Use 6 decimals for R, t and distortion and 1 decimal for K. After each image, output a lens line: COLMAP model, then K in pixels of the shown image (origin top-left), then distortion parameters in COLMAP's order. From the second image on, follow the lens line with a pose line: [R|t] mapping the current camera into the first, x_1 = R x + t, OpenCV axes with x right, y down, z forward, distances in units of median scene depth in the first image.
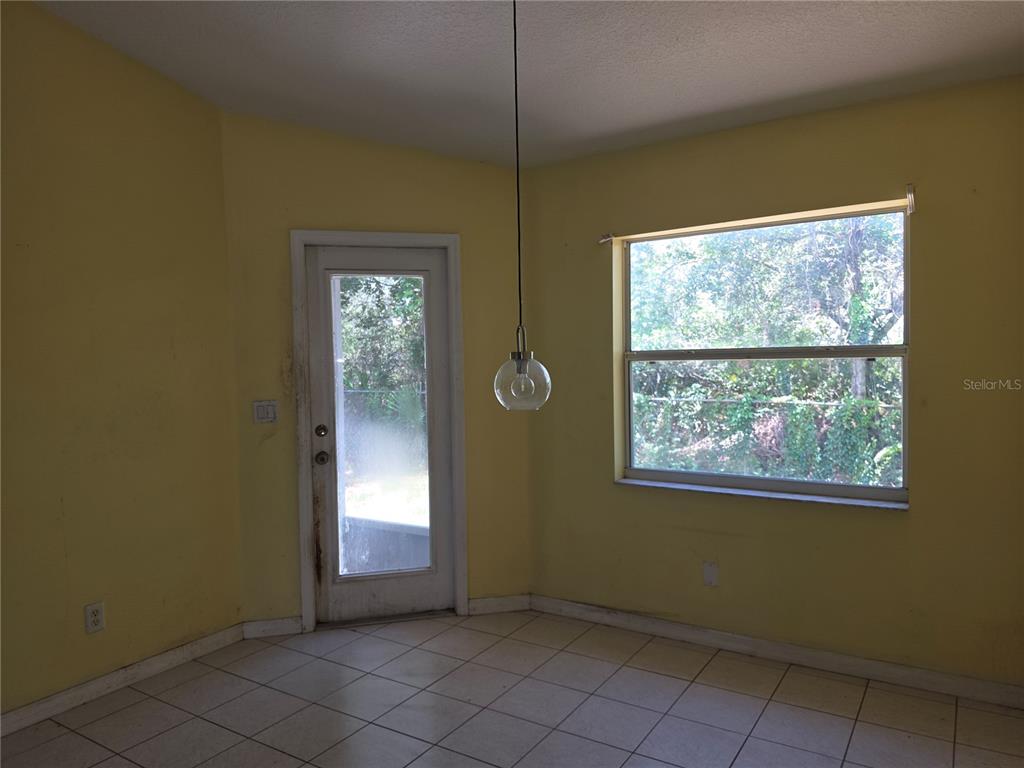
lens RADIAL K [[708.9, 0, 508.3], [0, 708.9, 386.6], [0, 0, 1]] dist [0.089315, -0.085808]
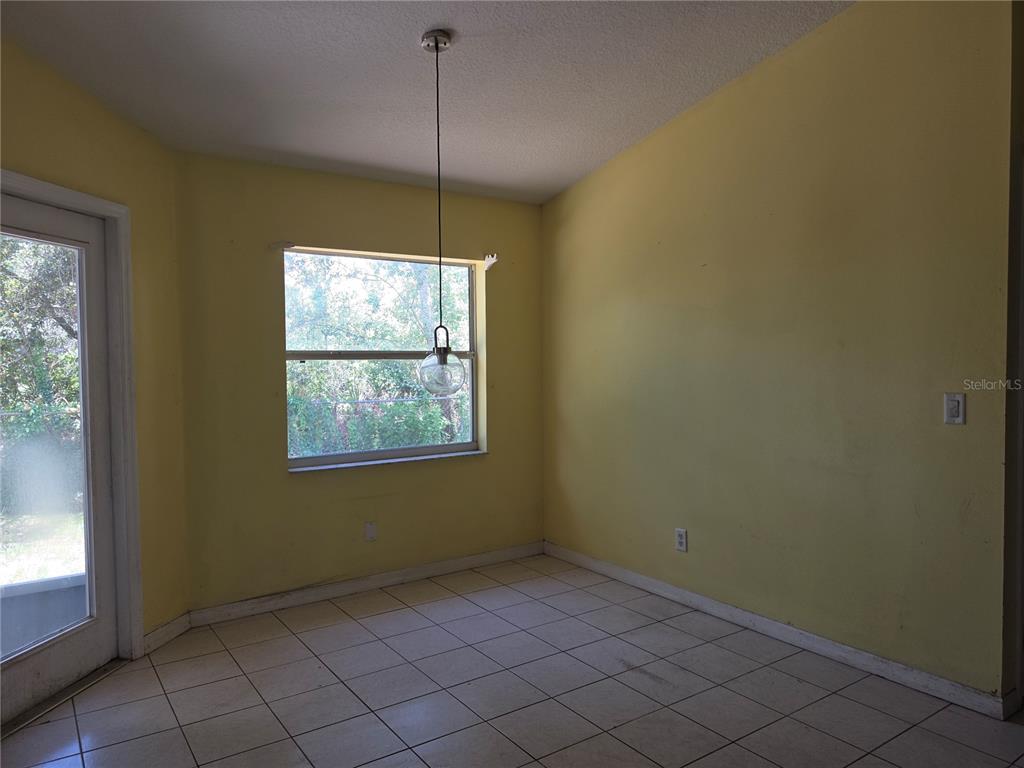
lens RADIAL K [[708.9, 0, 508.3], [0, 708.9, 386.6], [0, 0, 1]] dist [0.089315, -0.085808]
pose [[0.388829, -0.018507, 0.921124, -0.686485], [0.036750, 0.999314, 0.004565, 0.011785], [-0.920577, 0.032077, 0.389242, 0.259789]]
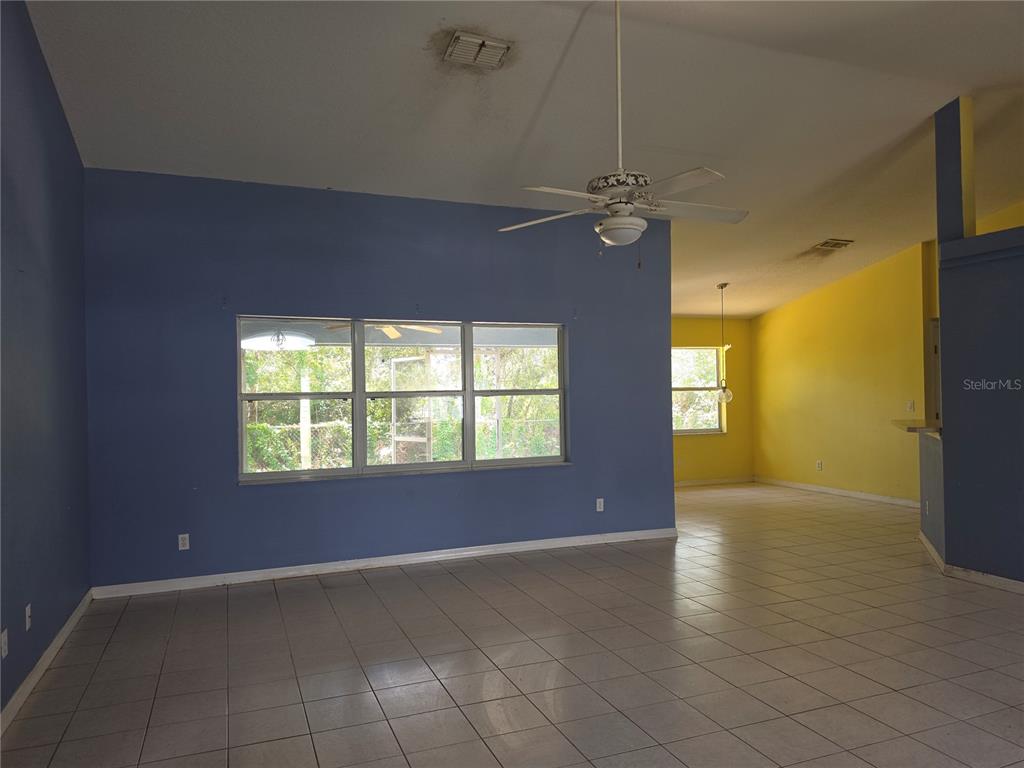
lens RADIAL K [[708.9, 0, 508.3], [0, 708.9, 386.6], [0, 0, 1]] dist [0.089315, -0.085808]
pose [[0.587111, 0.020615, 0.809244, -2.294555], [0.036073, 0.998016, -0.051595, 0.065034], [-0.808702, 0.059483, 0.585203, -0.165111]]
